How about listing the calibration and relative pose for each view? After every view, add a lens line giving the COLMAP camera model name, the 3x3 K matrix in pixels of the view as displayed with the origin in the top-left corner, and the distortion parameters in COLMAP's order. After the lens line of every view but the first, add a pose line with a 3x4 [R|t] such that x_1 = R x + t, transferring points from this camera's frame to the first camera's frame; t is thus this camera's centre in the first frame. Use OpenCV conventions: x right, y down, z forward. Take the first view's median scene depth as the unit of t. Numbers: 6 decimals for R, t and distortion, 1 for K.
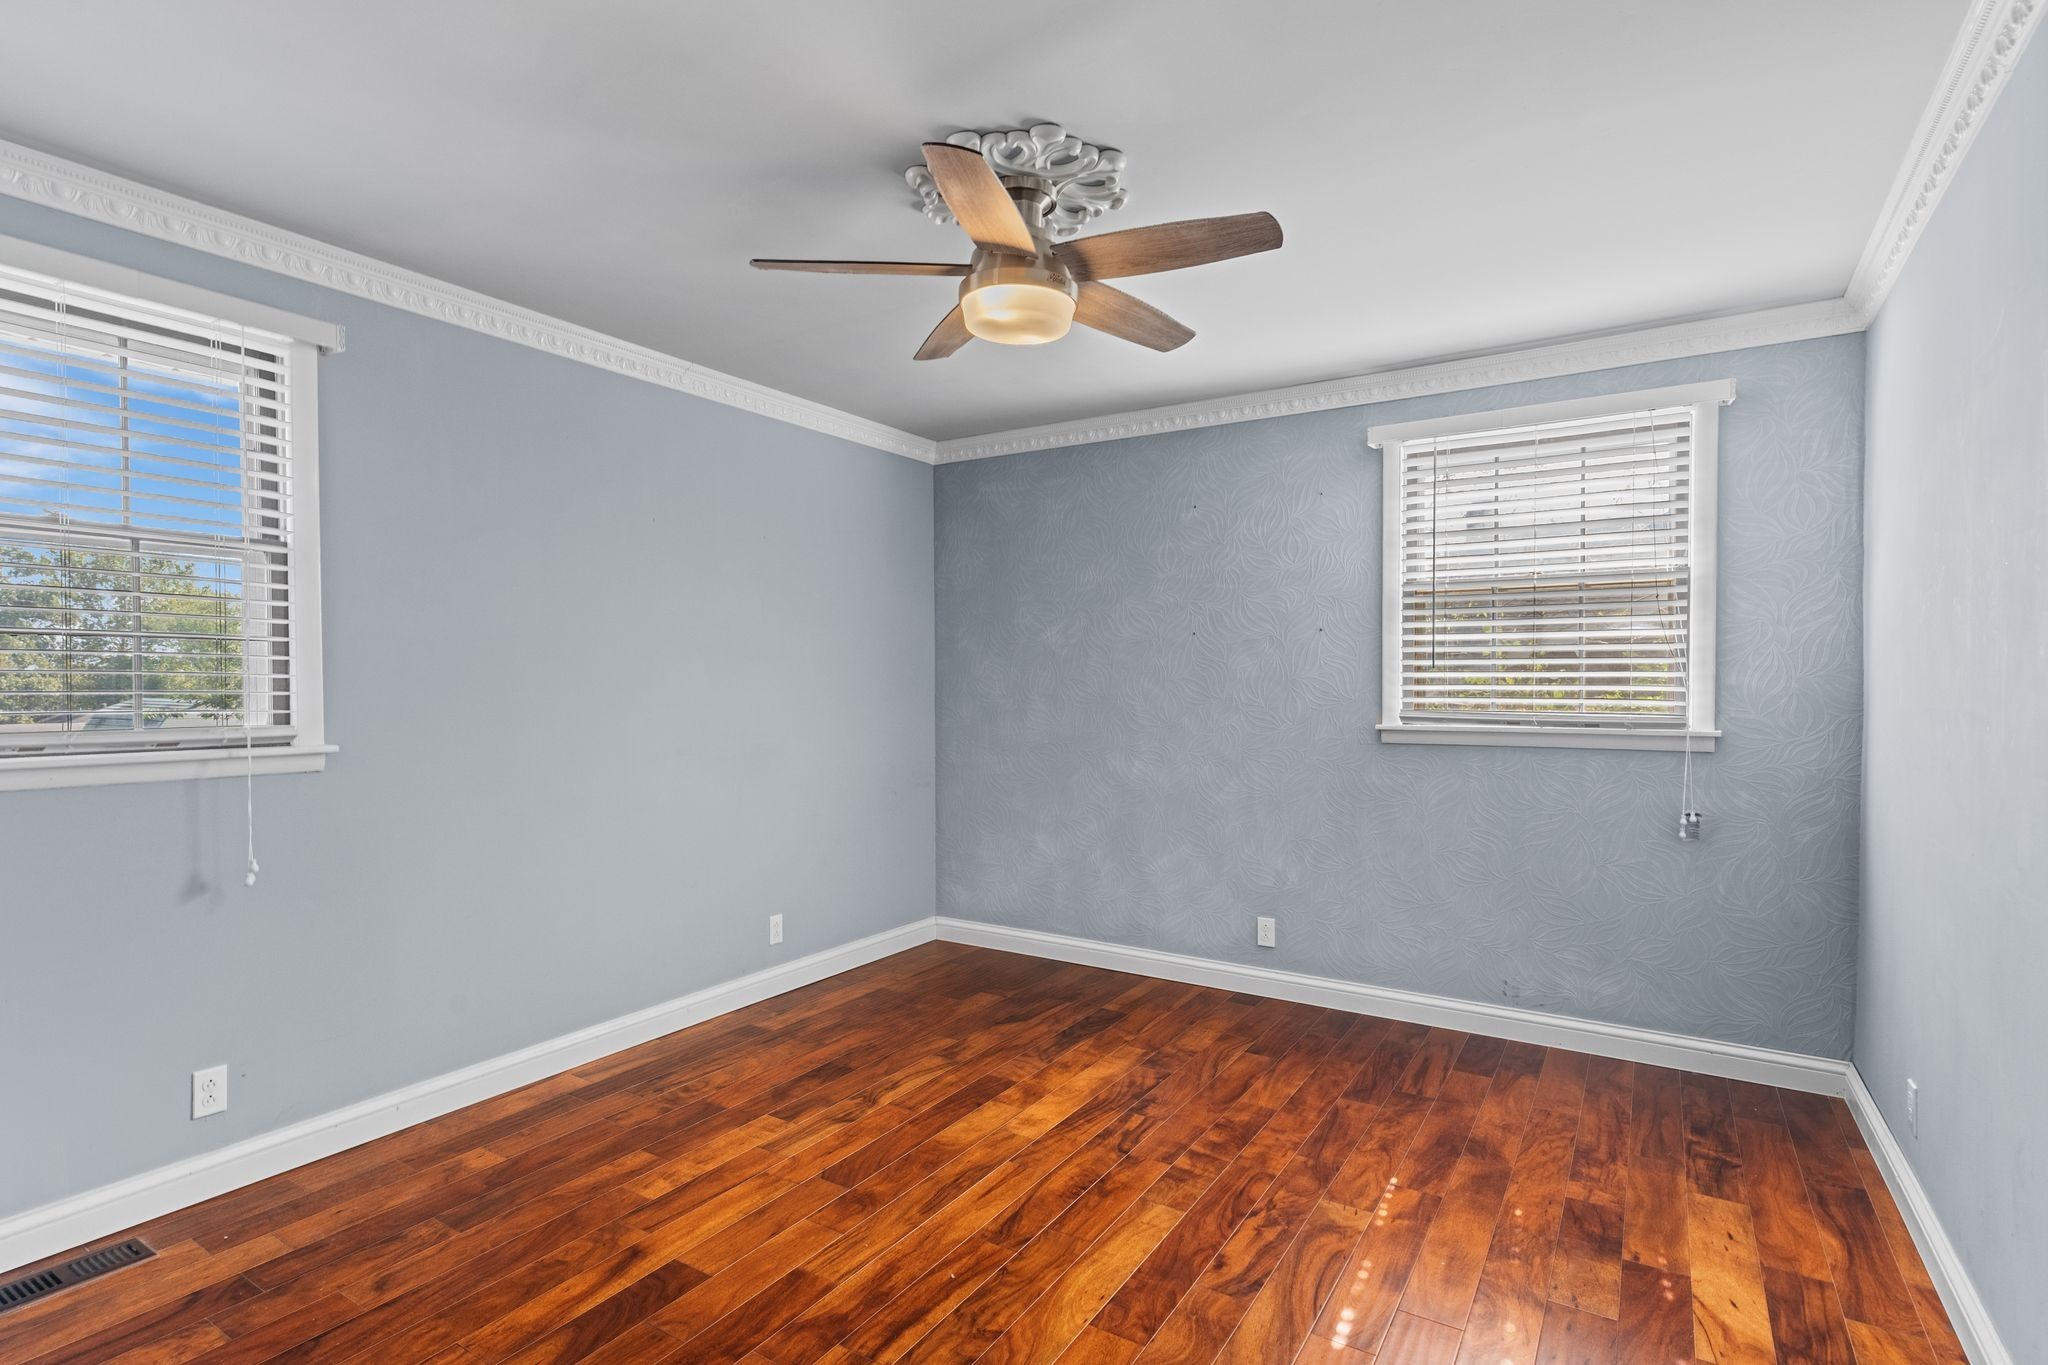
lens RADIAL K [[1002.0, 0, 1017.7], [0, 1002.0, 635.9], [0, 0, 1]] dist [0.004065, -0.000111]
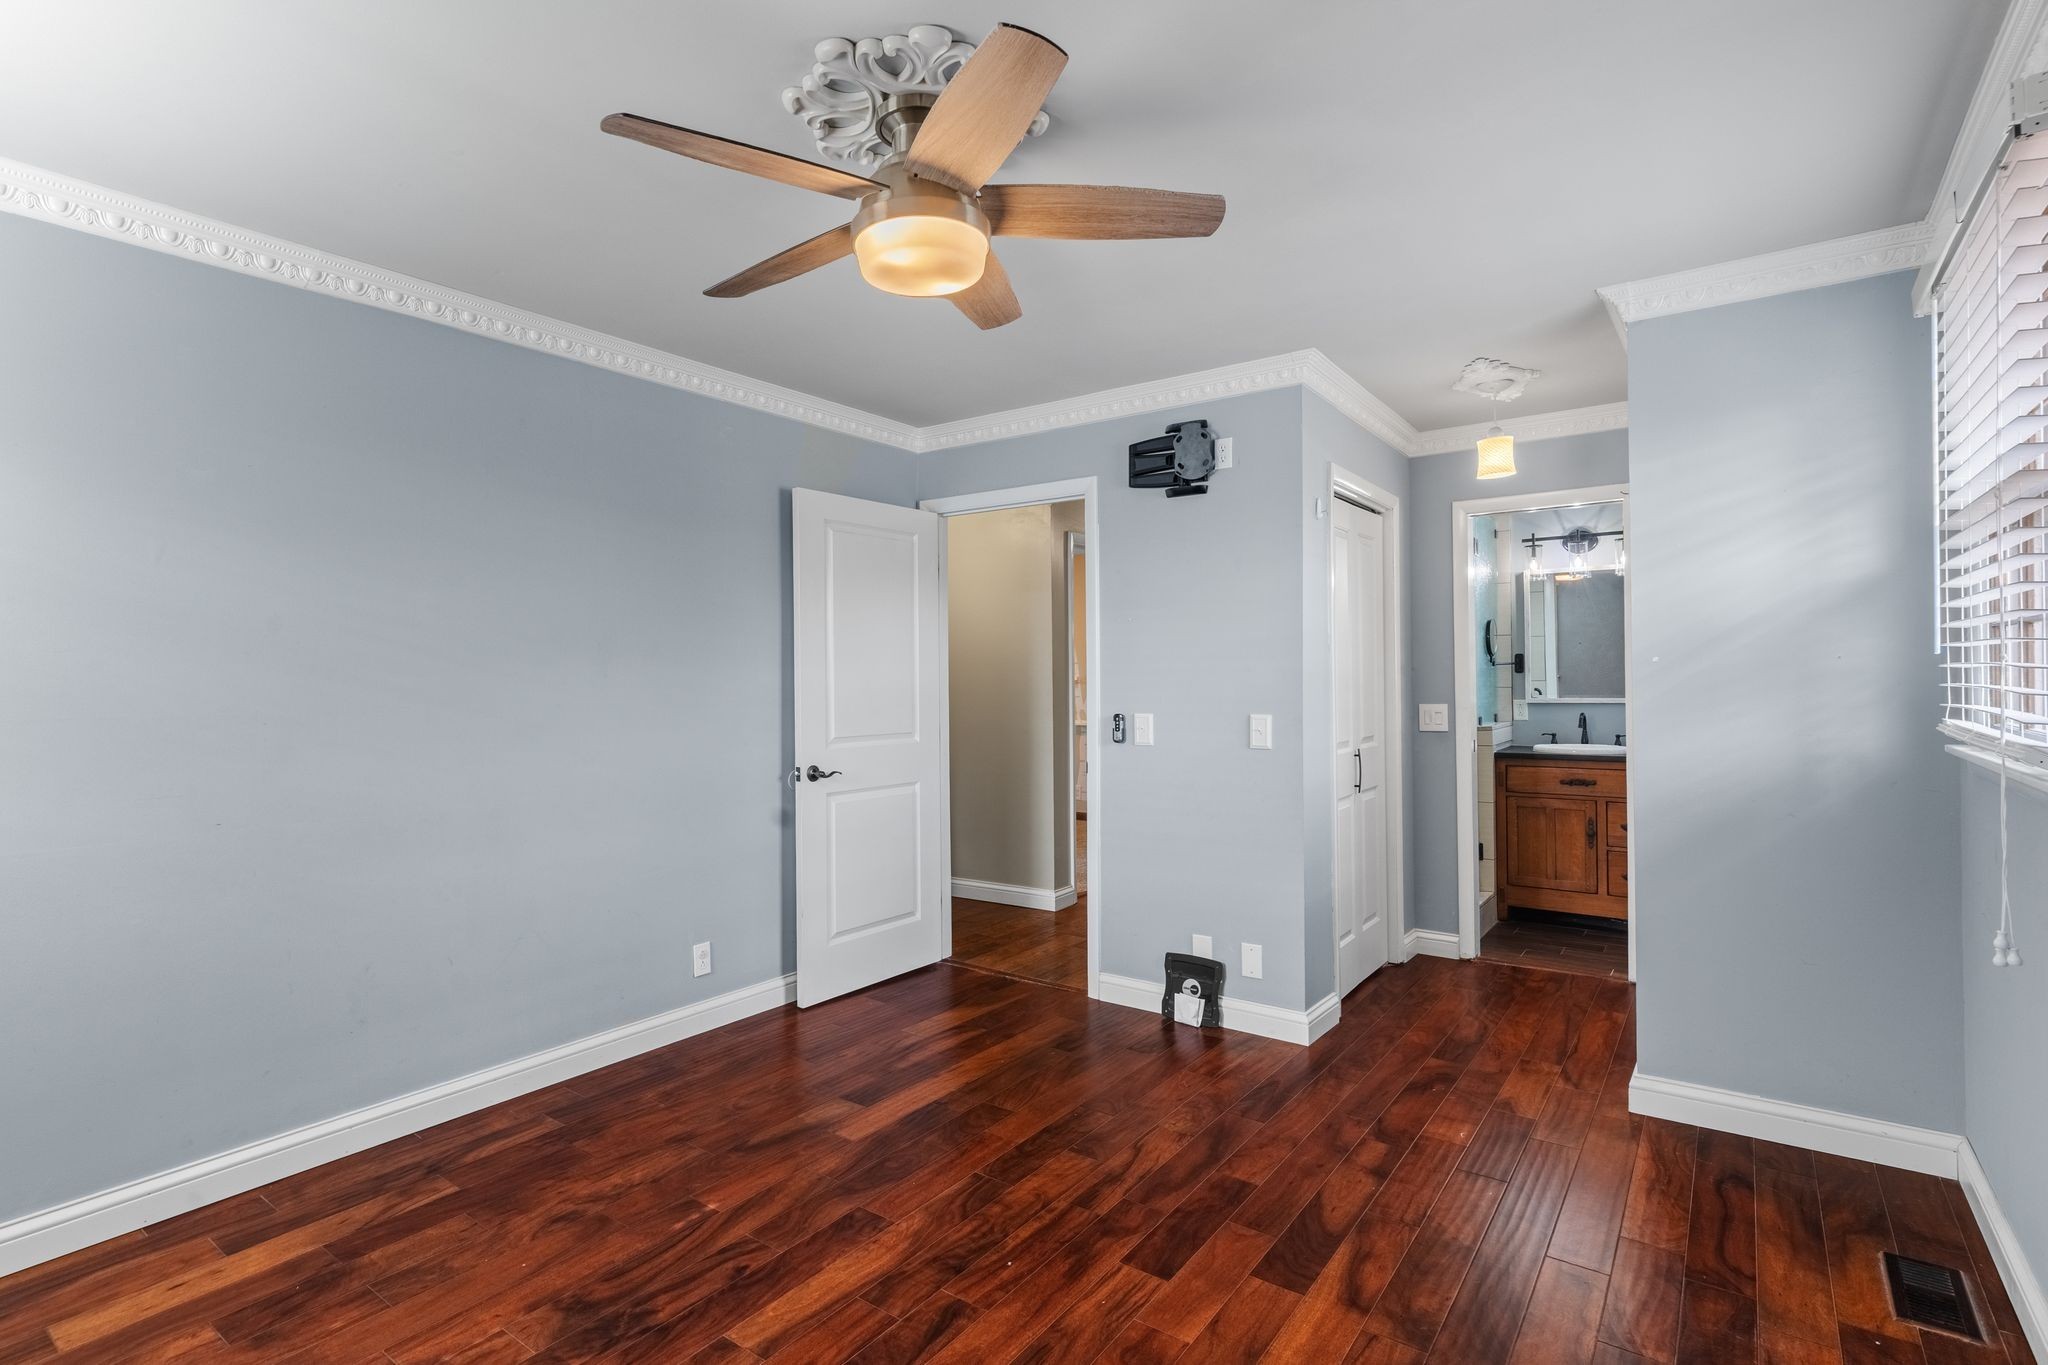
lens RADIAL K [[982.5, 0, 1009.8], [0, 982.5, 686.7], [0, 0, 1]] dist [-0.001722, -0.000755]
pose [[-0.997625, 0.005604, 0.068645, -0.134800], [0.002739, 0.999124, -0.041767, 0.089554], [-0.068819, -0.041480, -0.996766, 1.989199]]
